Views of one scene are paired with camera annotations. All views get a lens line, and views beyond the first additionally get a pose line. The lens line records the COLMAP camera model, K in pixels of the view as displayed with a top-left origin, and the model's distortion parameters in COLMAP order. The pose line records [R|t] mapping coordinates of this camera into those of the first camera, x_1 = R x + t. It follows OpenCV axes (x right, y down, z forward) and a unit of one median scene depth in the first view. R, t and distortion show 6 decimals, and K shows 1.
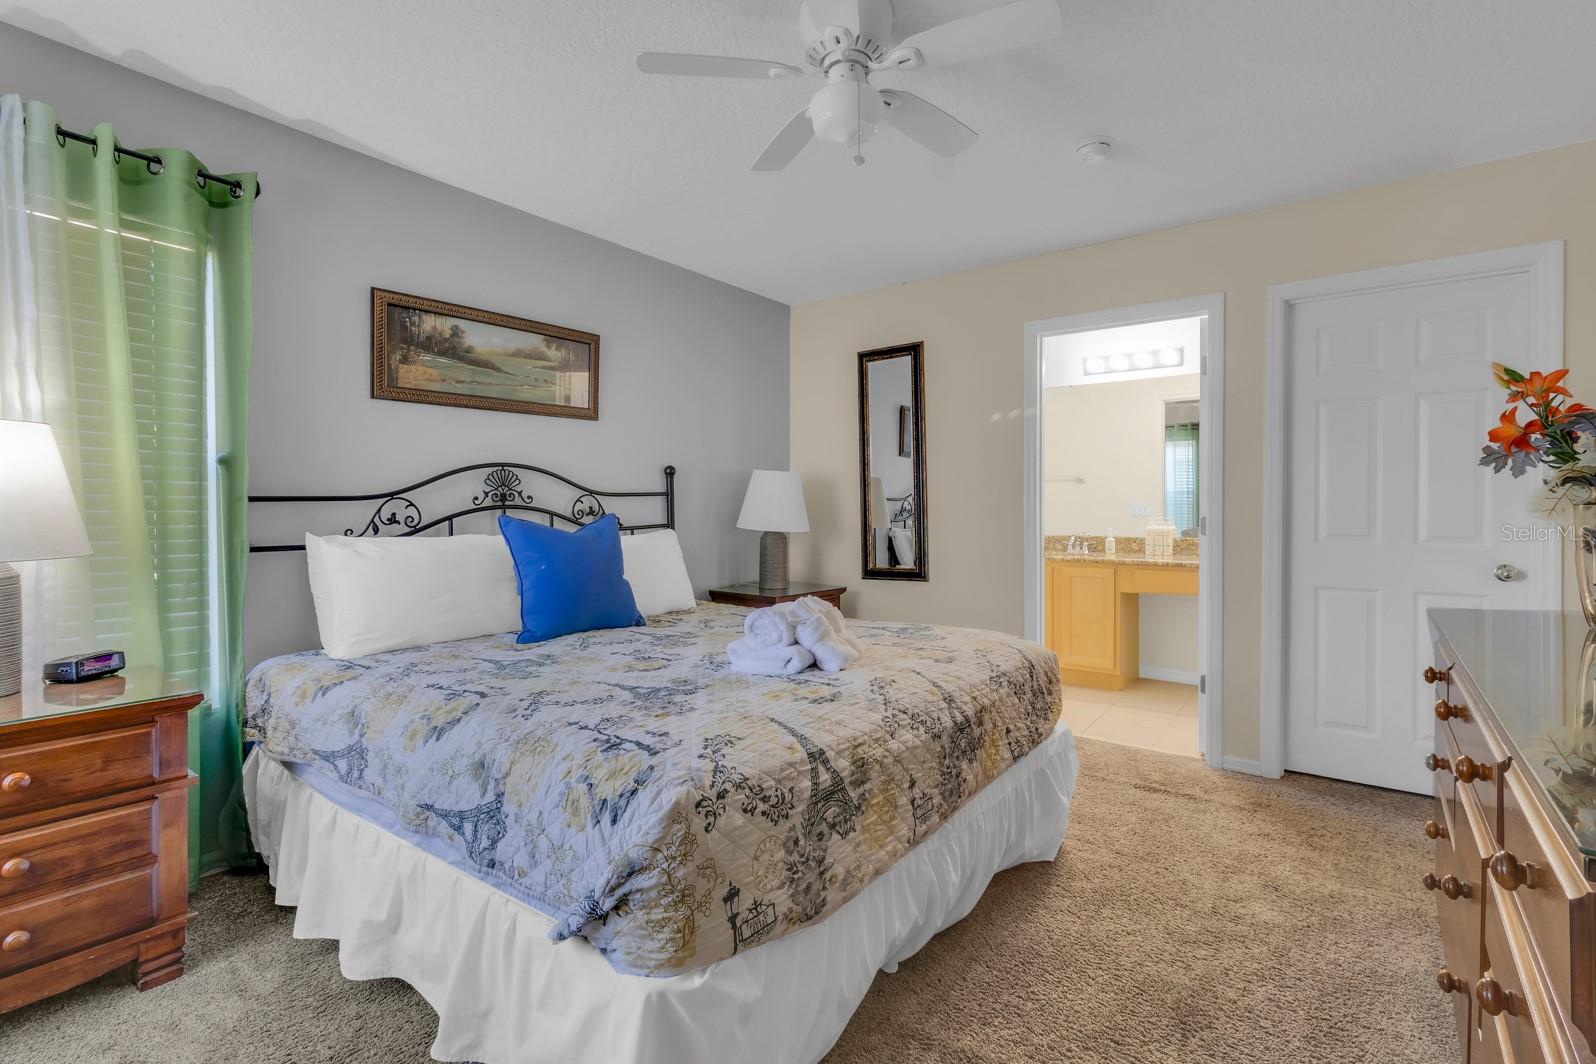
lens RADIAL K [[745.2, 0, 793.5], [0, 745.2, 526.6], [0, 0, 1]] dist [-0.000762, 0.000281]
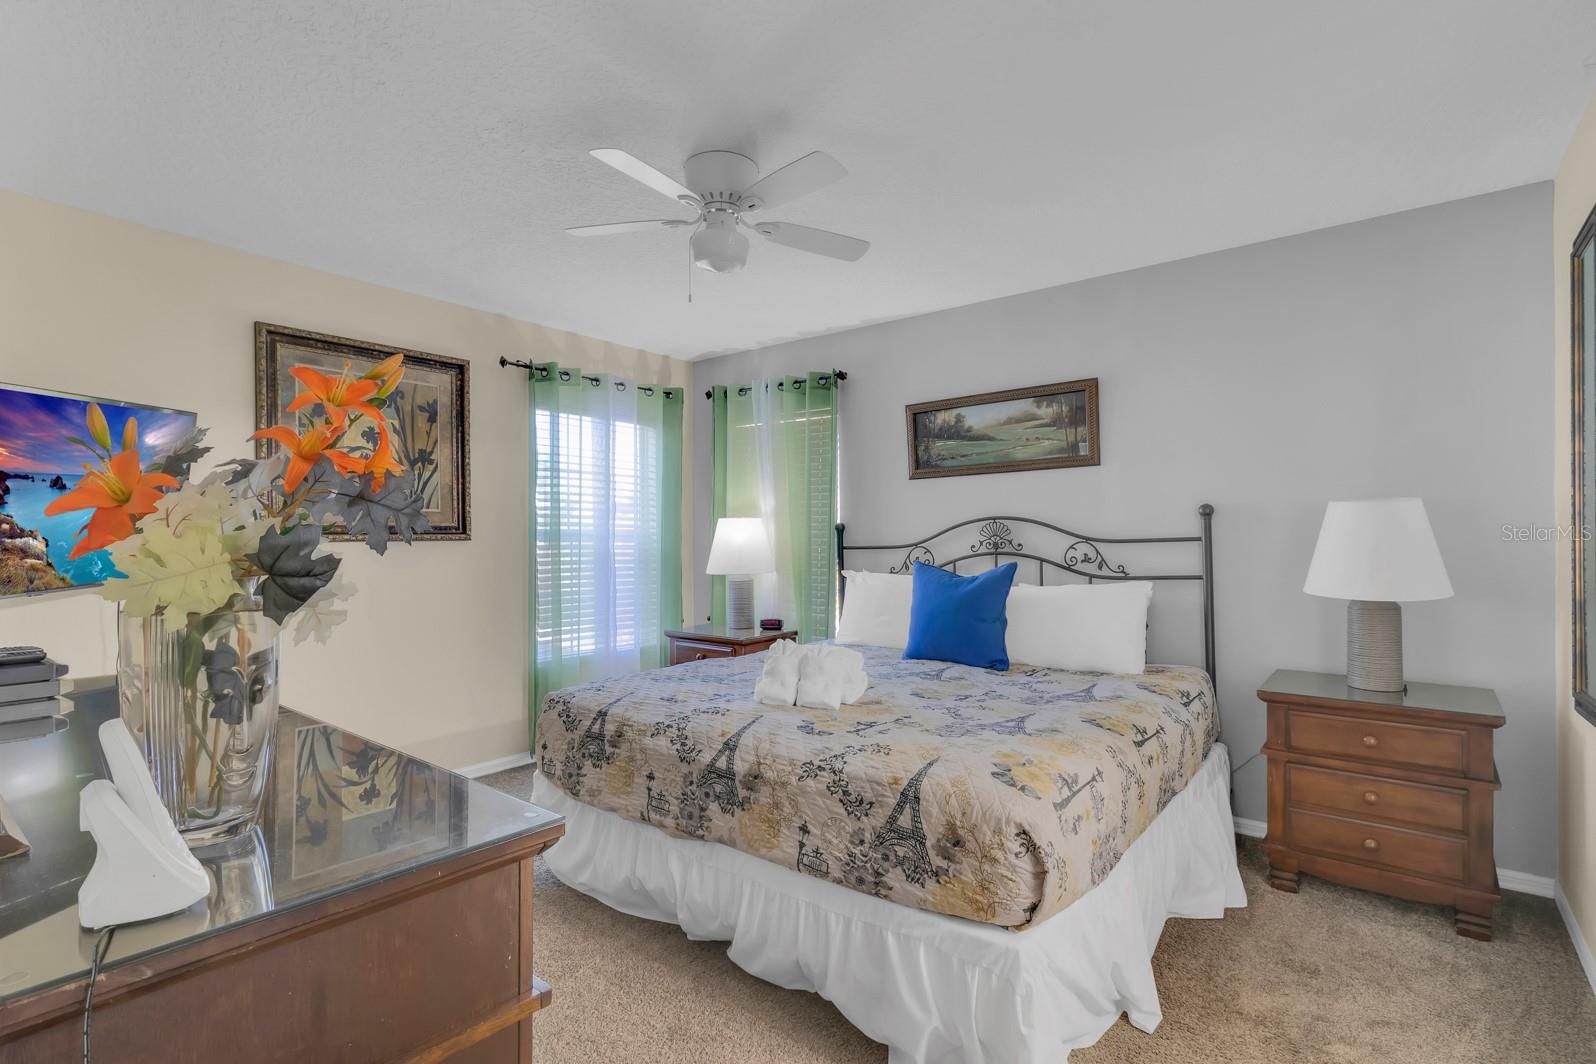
lens RADIAL K [[772.9, 0, 809.0], [0, 772.9, 544.0], [0, 0, 1]] dist [0.001830, -0.000054]
pose [[-0.032741, 0.008707, -0.999426, 0.898345], [-0.018309, 0.999789, 0.009310, -0.050038], [0.999296, 0.018604, -0.032574, 0.781334]]
